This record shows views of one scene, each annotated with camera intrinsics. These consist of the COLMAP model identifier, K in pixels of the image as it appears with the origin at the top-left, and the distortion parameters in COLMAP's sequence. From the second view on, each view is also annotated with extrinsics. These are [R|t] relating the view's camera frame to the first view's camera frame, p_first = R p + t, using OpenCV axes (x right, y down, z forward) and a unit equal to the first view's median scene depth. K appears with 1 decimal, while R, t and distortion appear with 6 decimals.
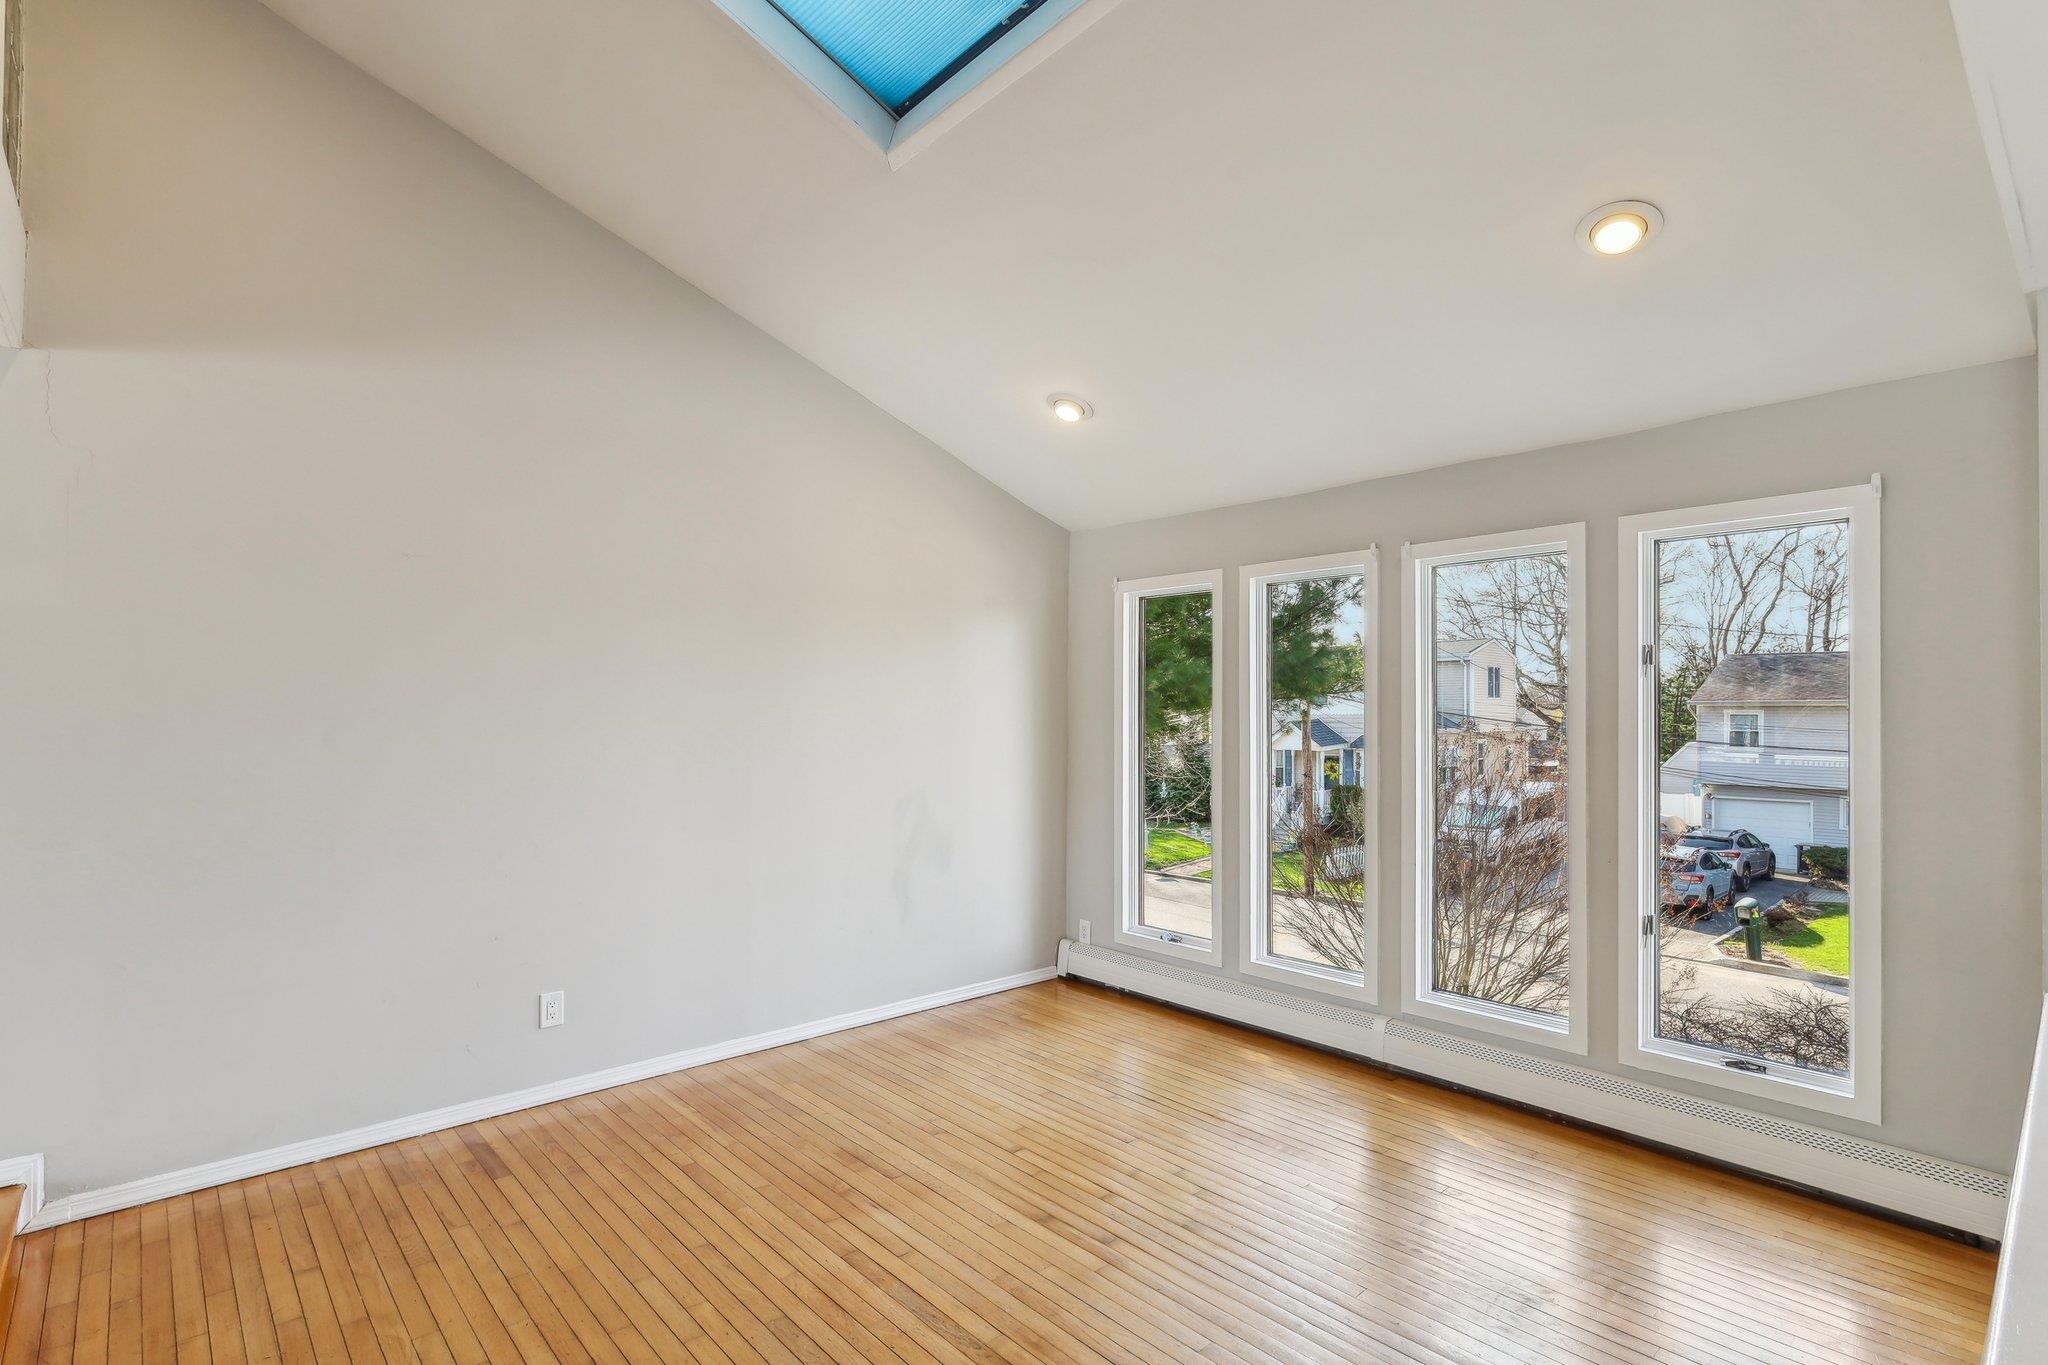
lens RADIAL K [[978.1, 0, 1015.6], [0, 978.1, 692.1], [0, 0, 1]] dist [0.001281, -0.000697]
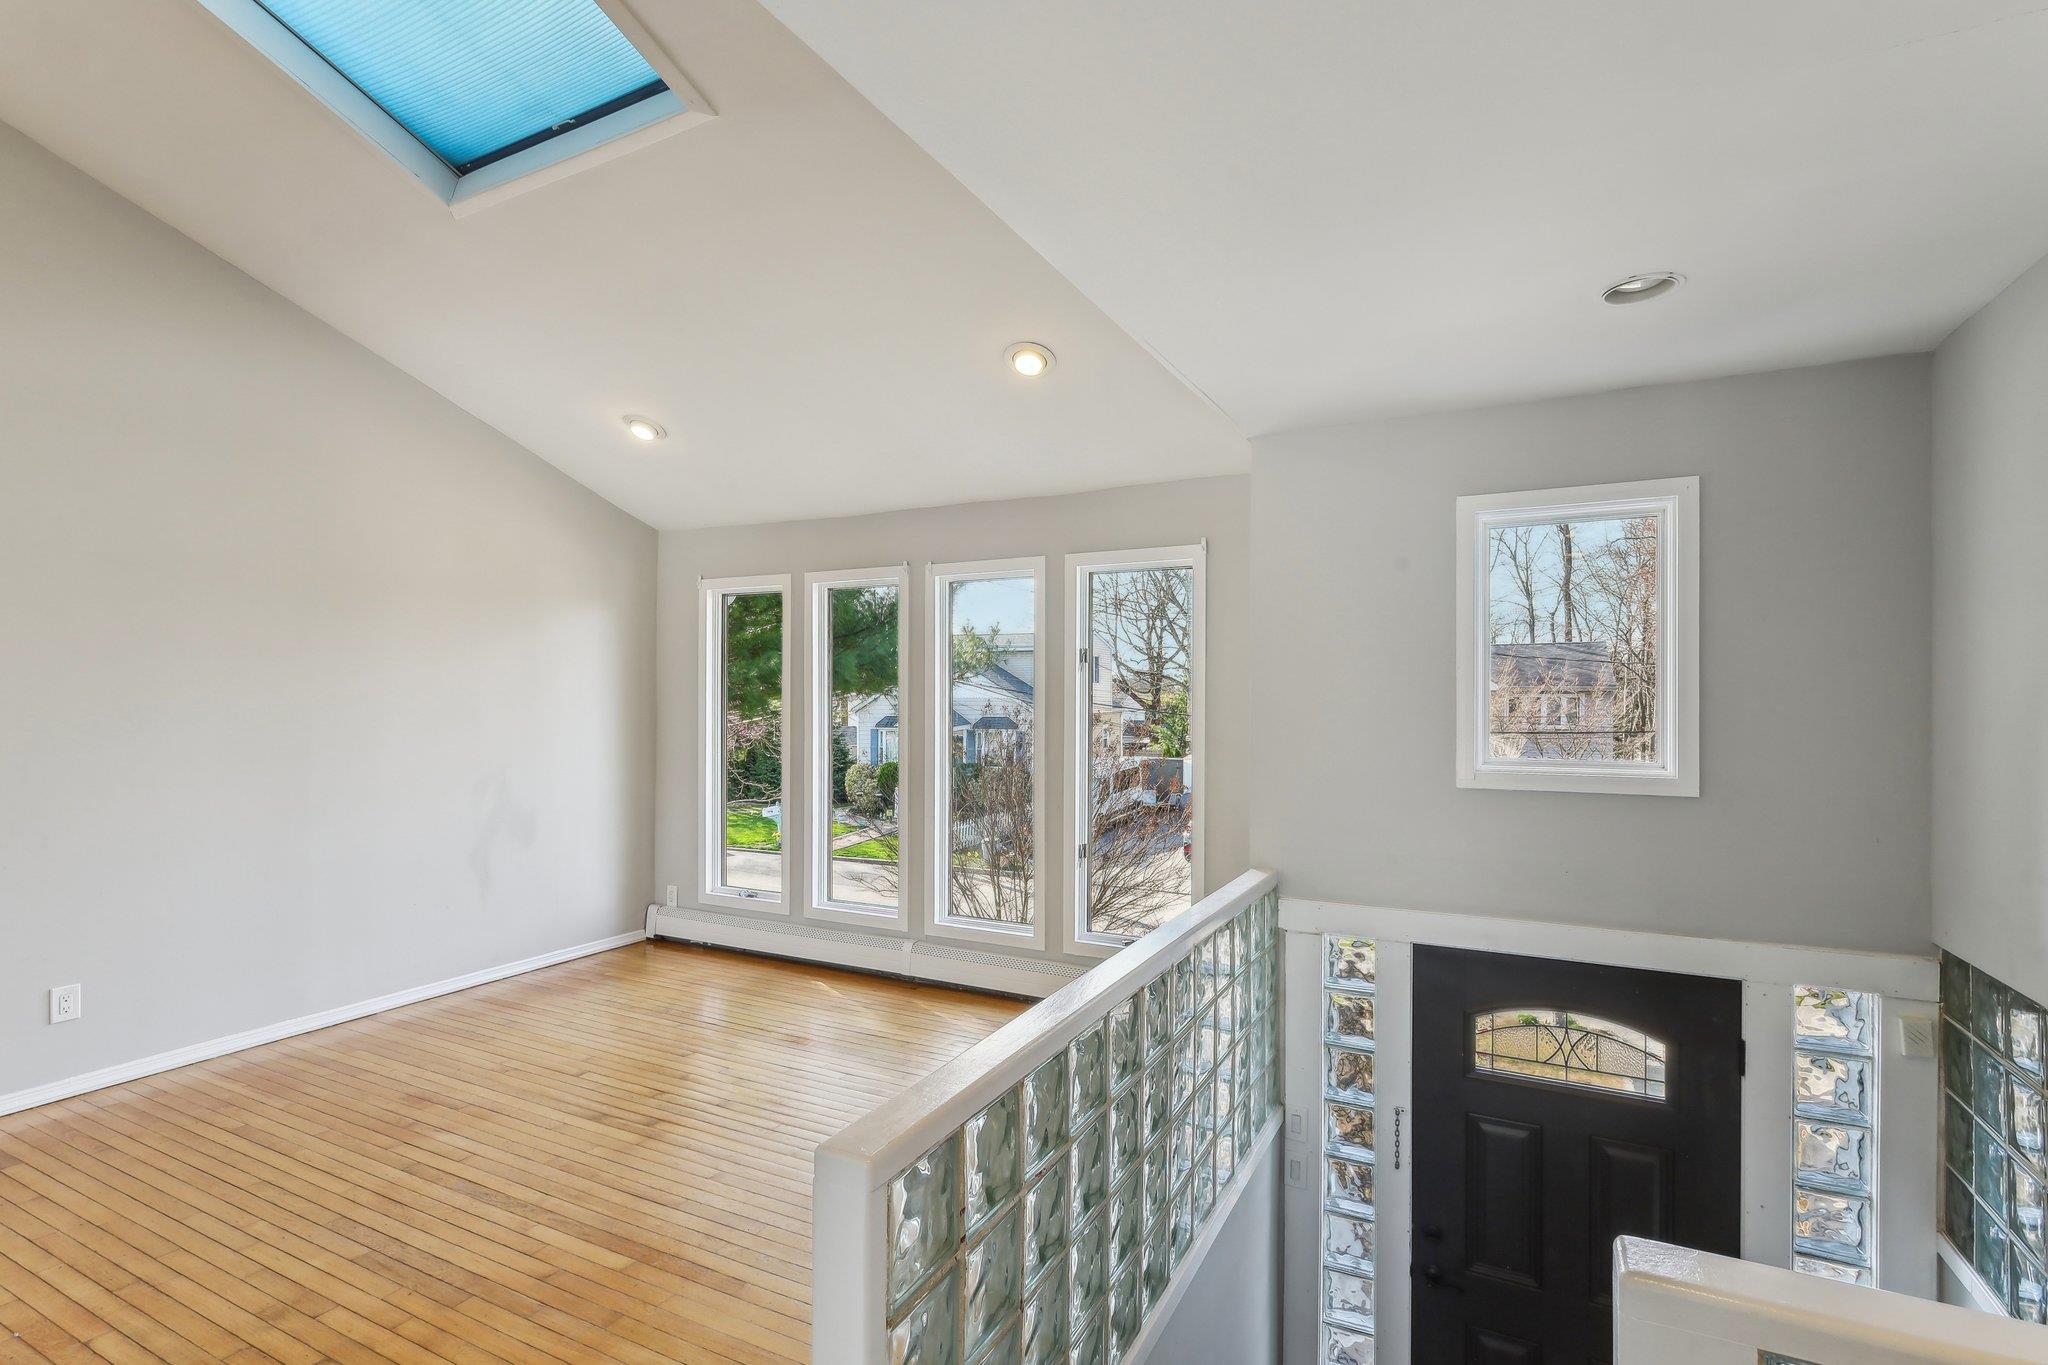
lens RADIAL K [[978.1, 0, 1015.6], [0, 978.1, 692.1], [0, 0, 1]] dist [0.001281, -0.000697]
pose [[0.937164, 0.002586, 0.348878, 0.064119], [-0.008539, 0.999843, 0.015526, -0.006214], [-0.348783, -0.017529, 0.937039, -0.215875]]
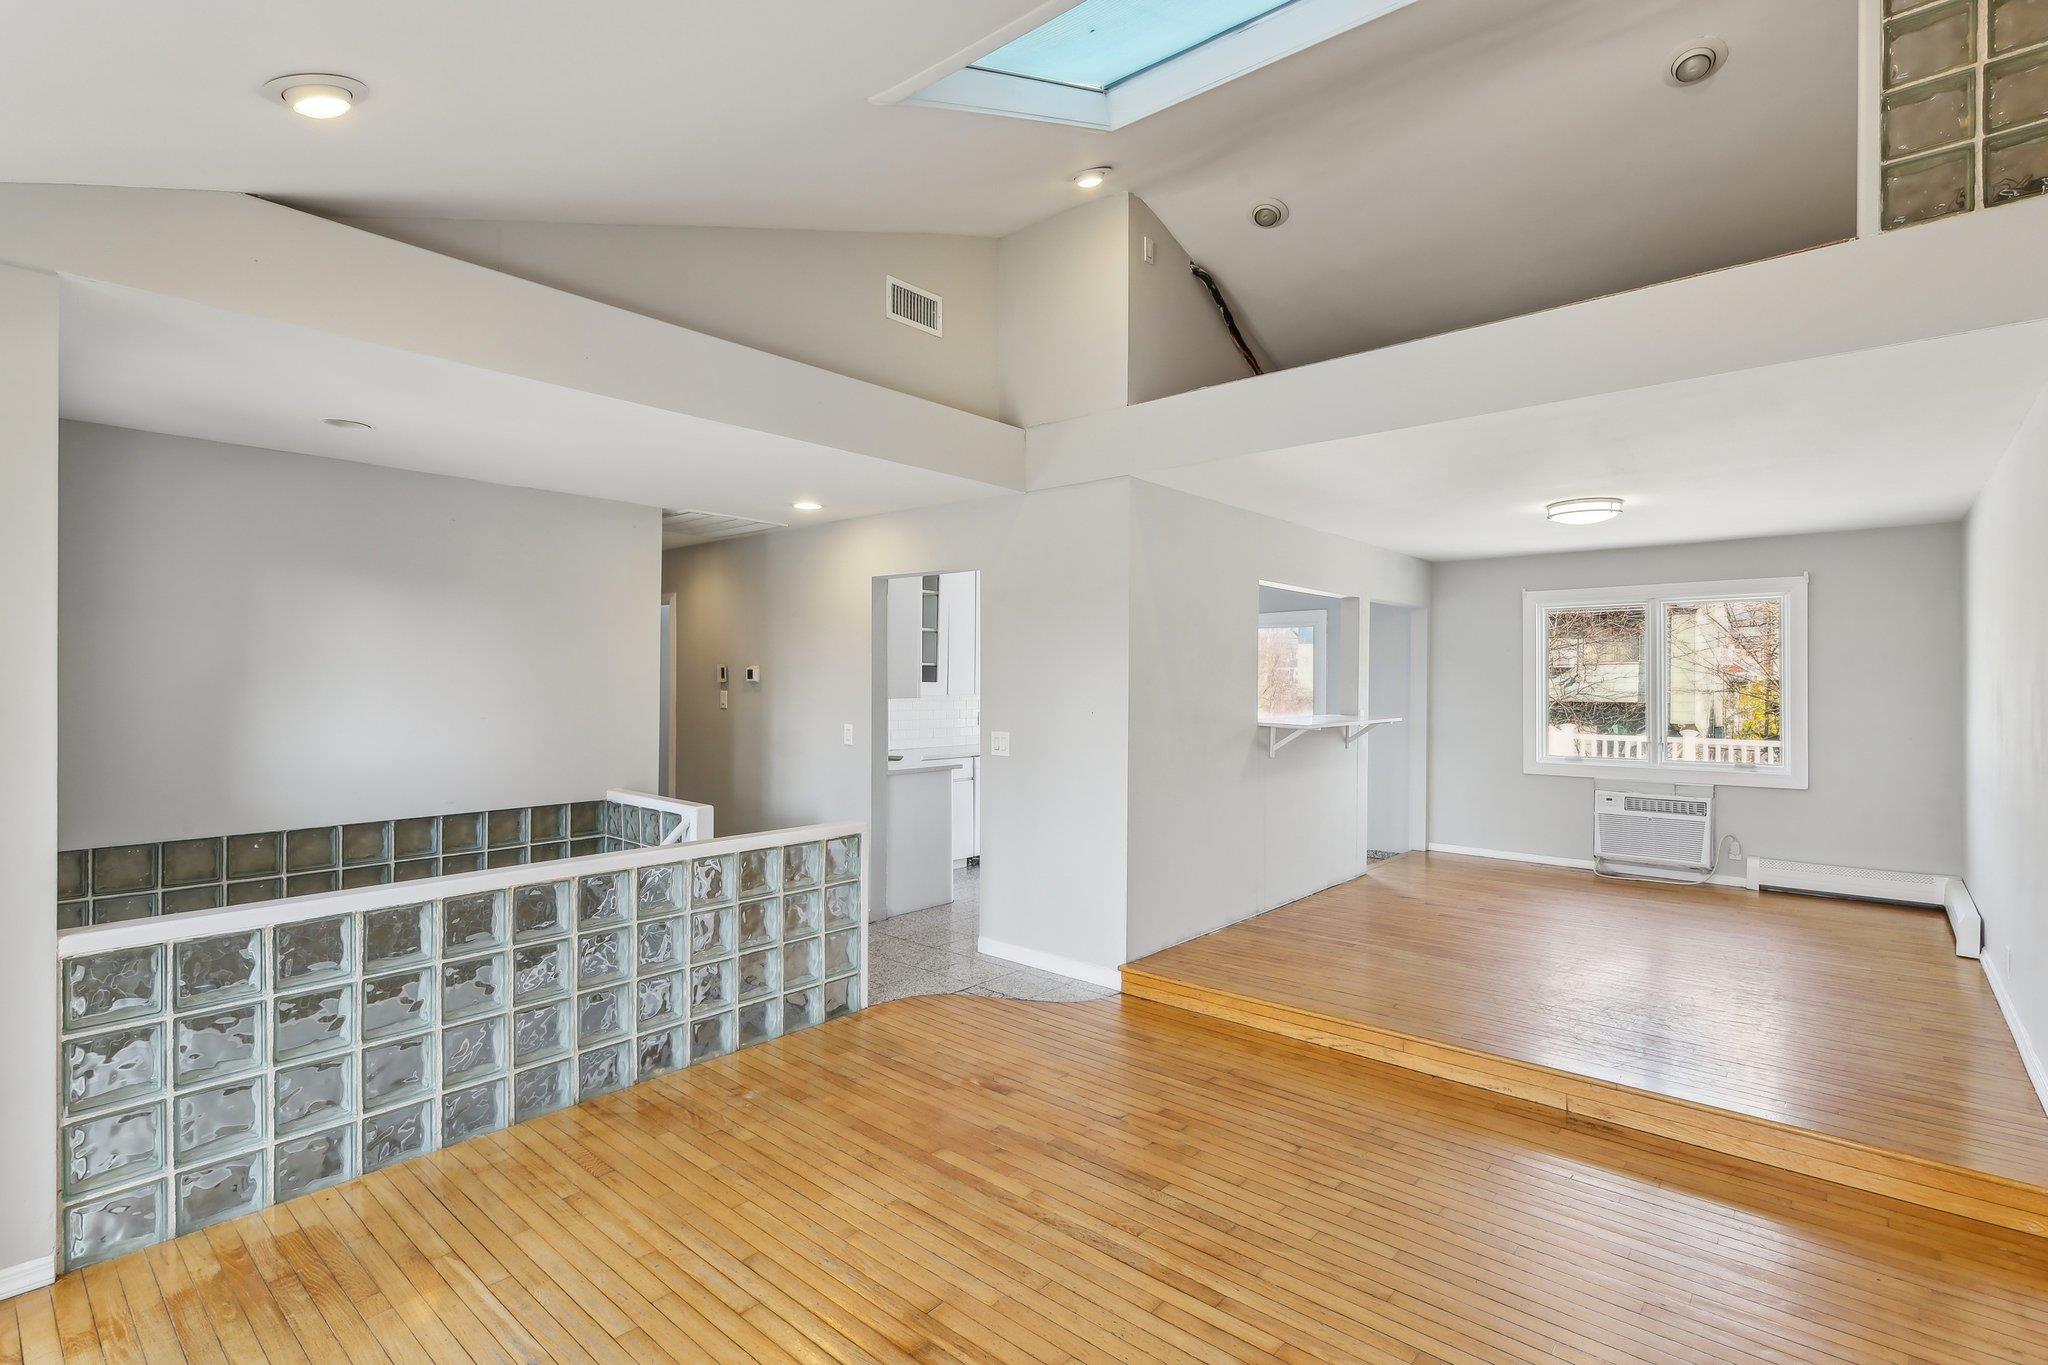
lens RADIAL K [[961.5, 0, 1019.7], [0, 961.5, 671.3], [0, 0, 1]] dist [-0.002332, -0.000389]
pose [[-0.993833, 0.001256, -0.110883, 0.069382], [0.003164, 0.999850, -0.017037, 0.017283], [0.110845, -0.017282, -0.993687, 1.224513]]
